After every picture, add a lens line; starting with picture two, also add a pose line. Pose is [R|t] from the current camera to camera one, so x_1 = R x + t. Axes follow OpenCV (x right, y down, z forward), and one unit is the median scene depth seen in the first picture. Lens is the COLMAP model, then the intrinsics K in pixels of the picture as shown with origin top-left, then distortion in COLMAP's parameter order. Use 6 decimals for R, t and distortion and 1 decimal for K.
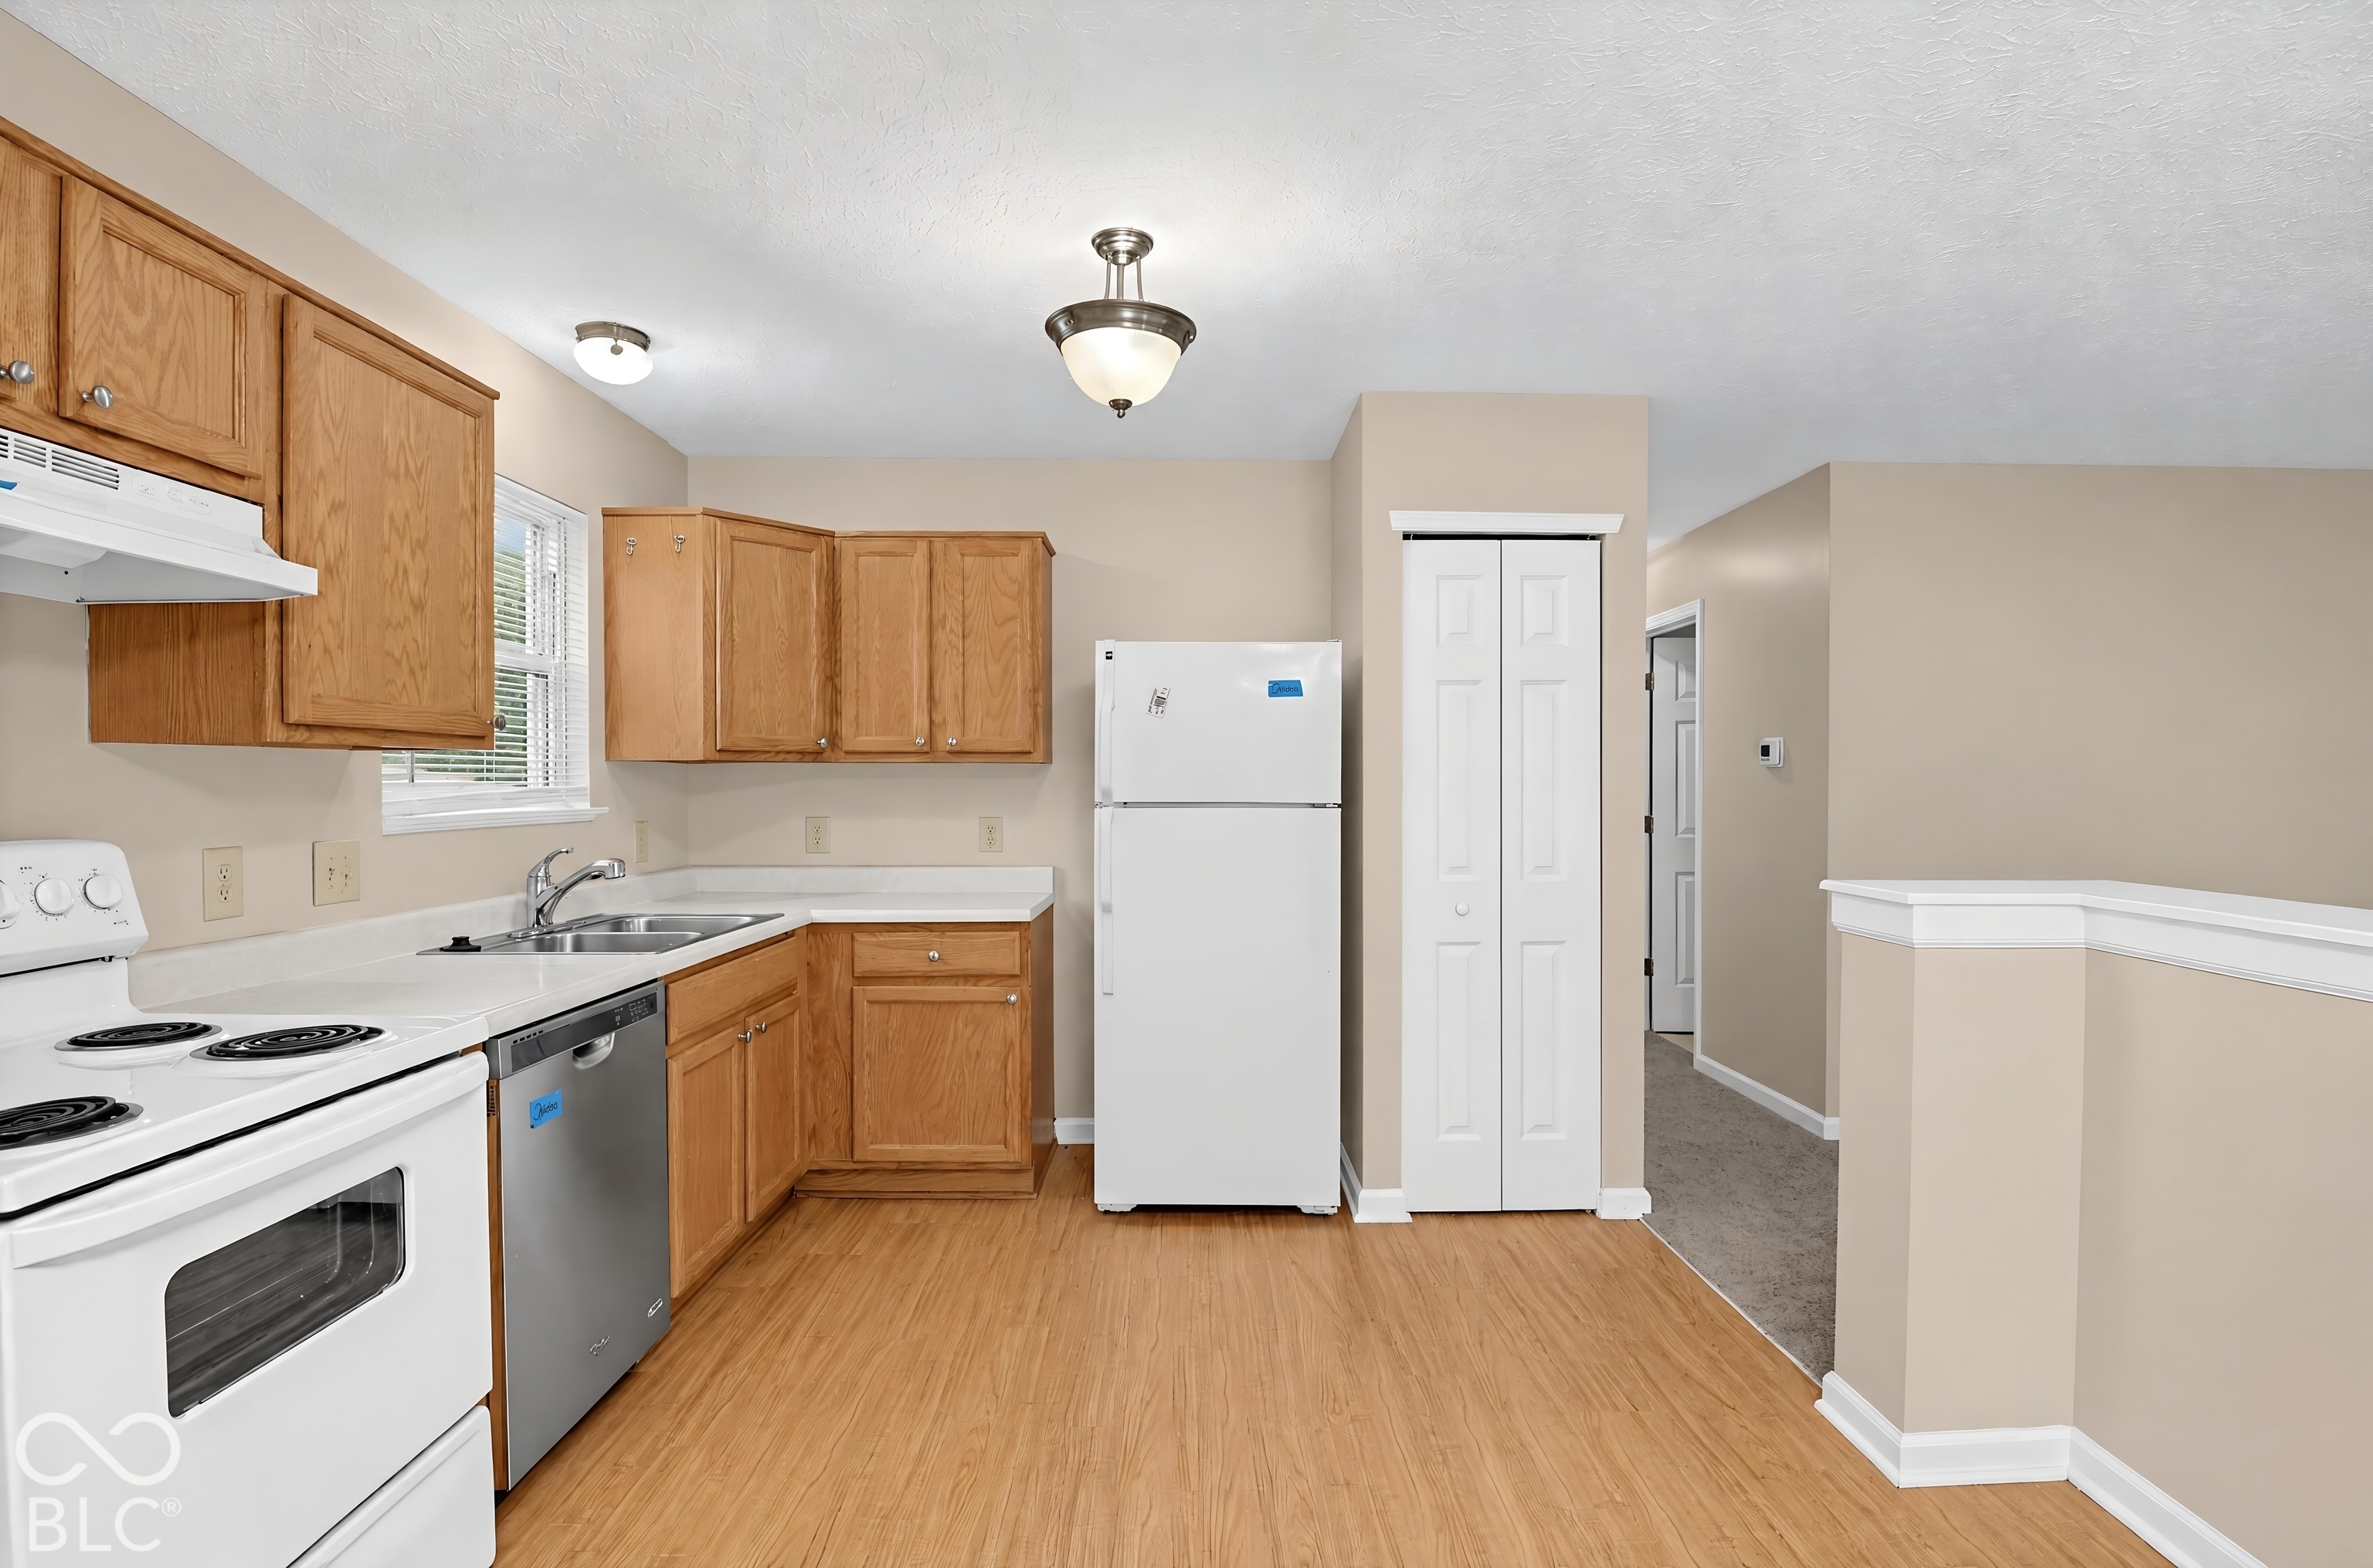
lens RADIAL K [[1146.2, 0, 1208.2], [0, 1146.2, 807.4], [0, 0, 1]] dist [-0.010492, -0.006888]
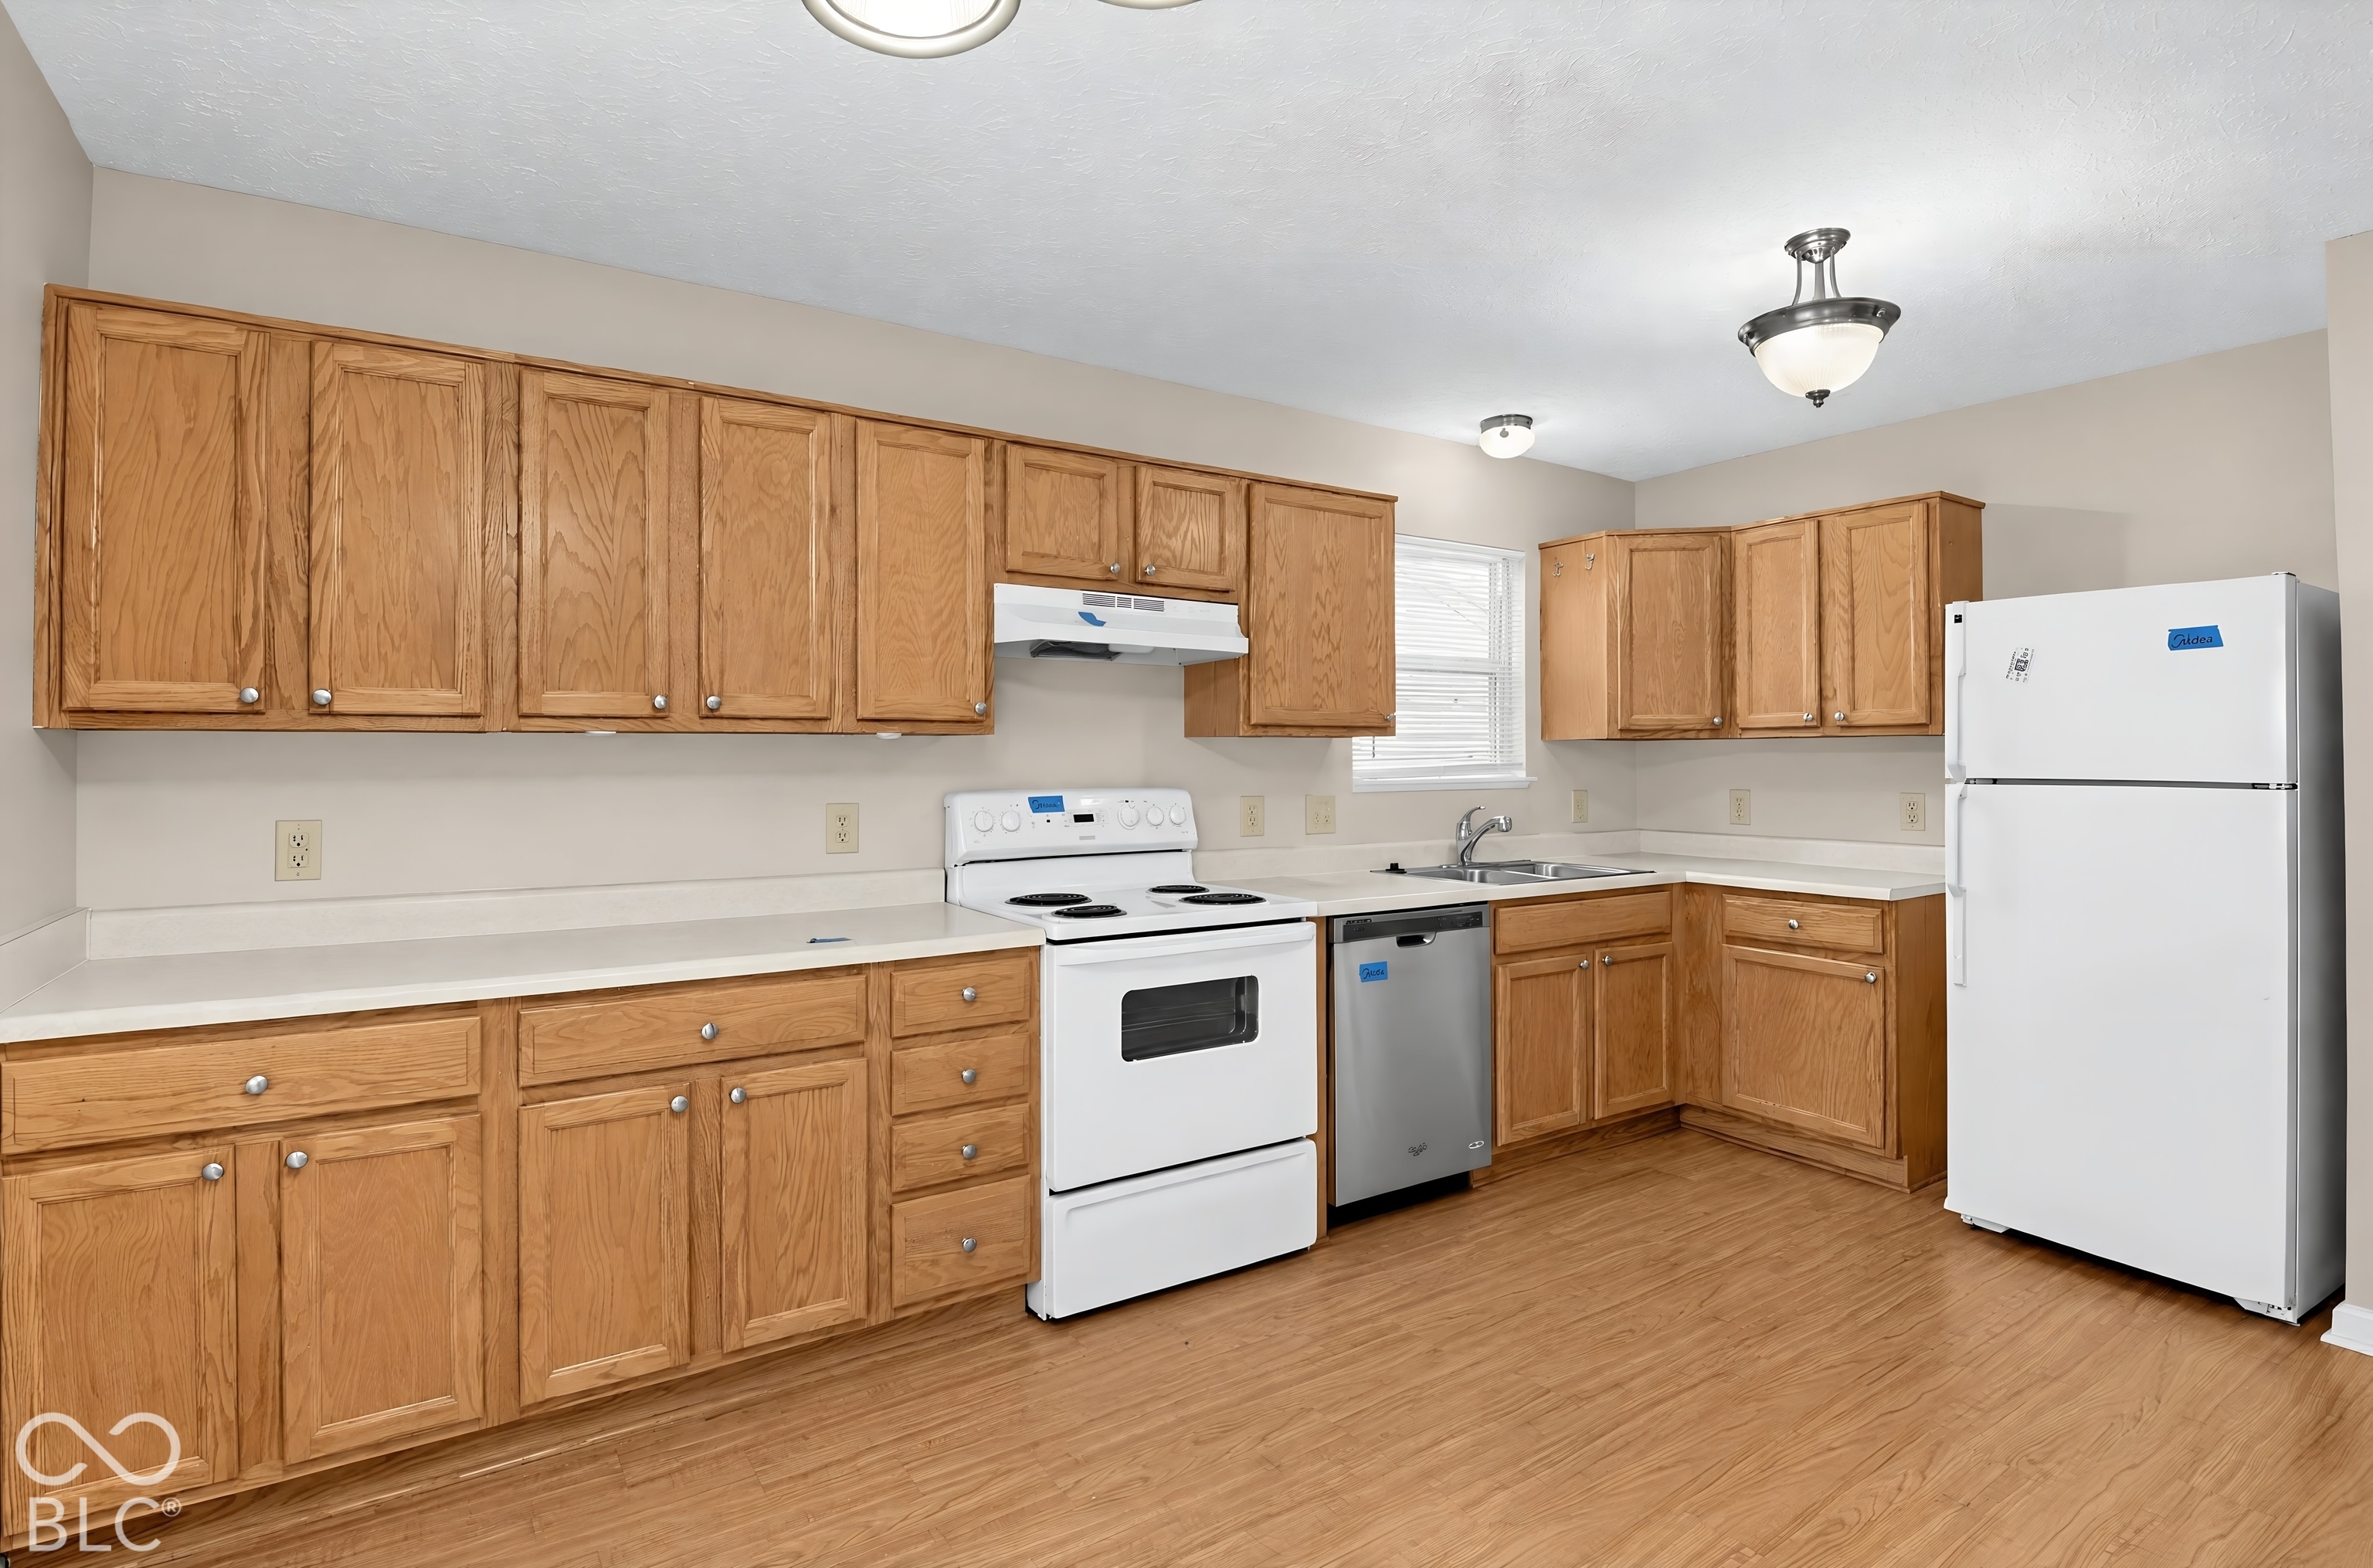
lens RADIAL K [[1146.2, 0, 1177.1], [0, 1146.2, 754.6], [0, 0, 1]] dist [-0.010492, -0.006888]
pose [[0.533100, -0.005318, -0.846035, 0.376750], [-0.015395, 0.999754, -0.015985, 0.001617], [0.845912, 0.021546, 0.532887, -0.027756]]
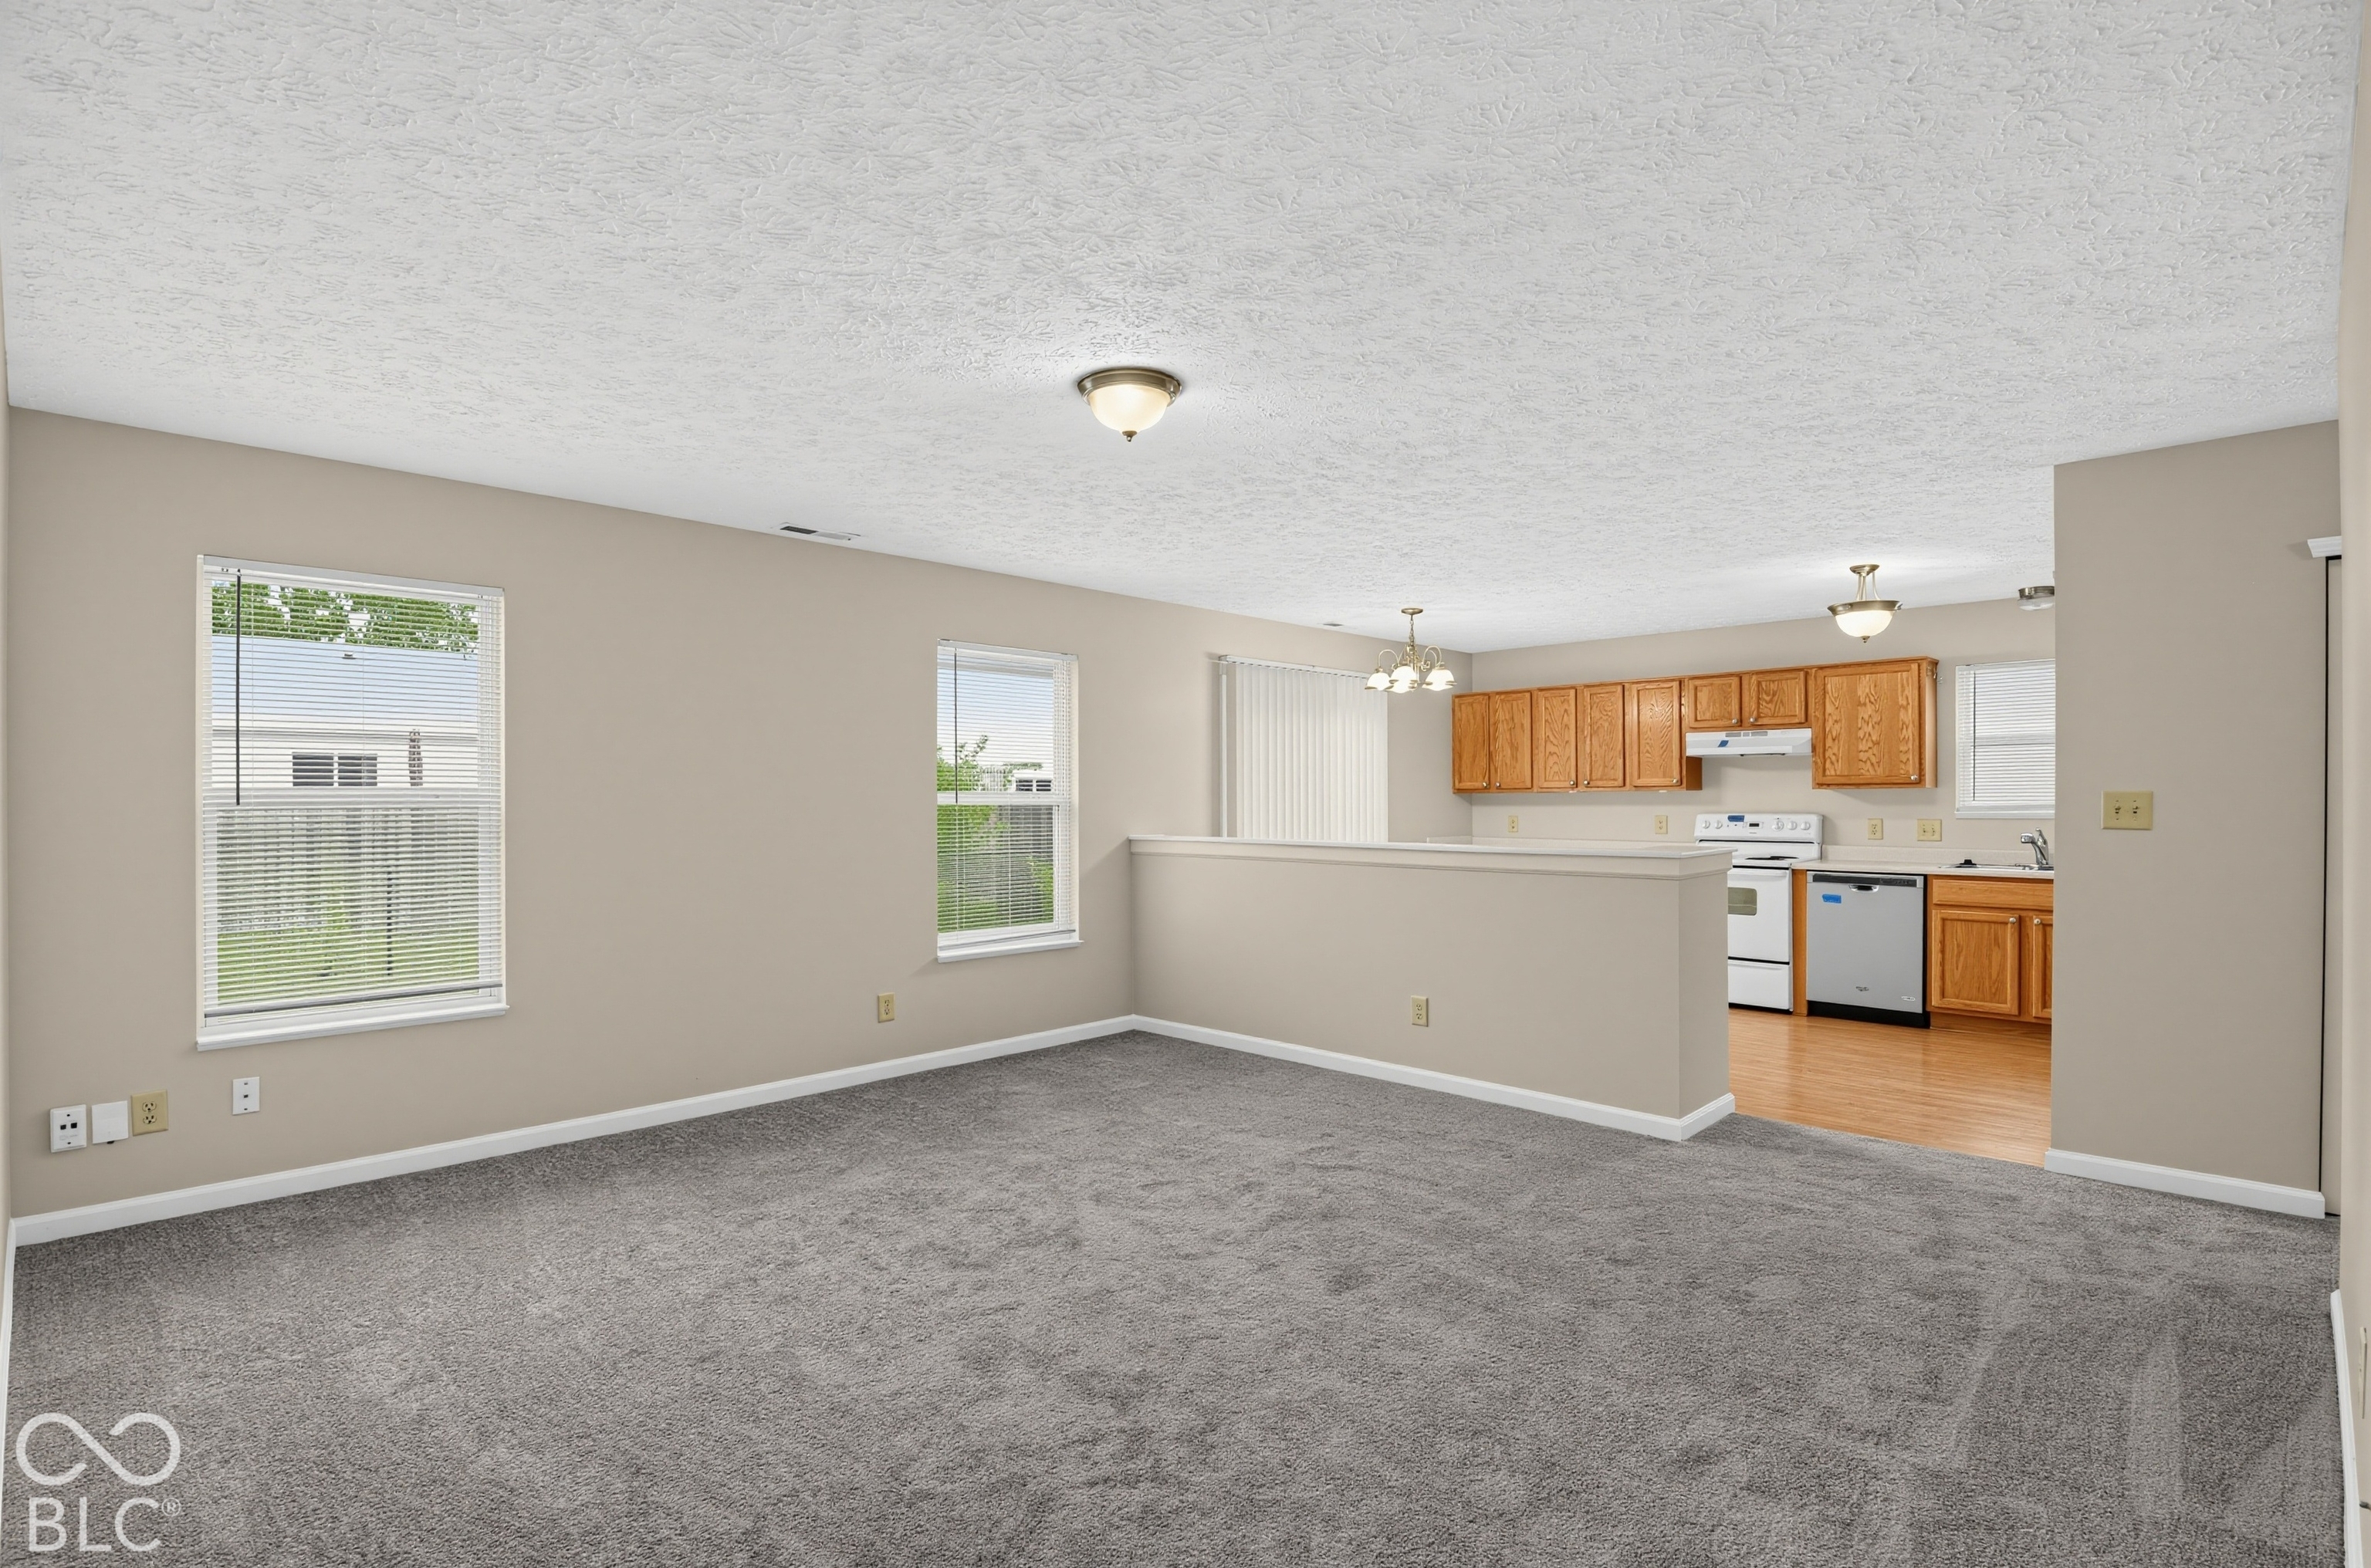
lens RADIAL K [[1145.2, 0, 1169.6], [0, 1145.2, 789.6], [0, 0, 1]] dist [-0.010492, -0.006888]
pose [[-0.716356, -0.006351, -0.697706, 2.009694], [-0.014092, 0.999886, 0.005367, -0.026191], [0.697593, 0.013676, -0.716364, 1.314844]]
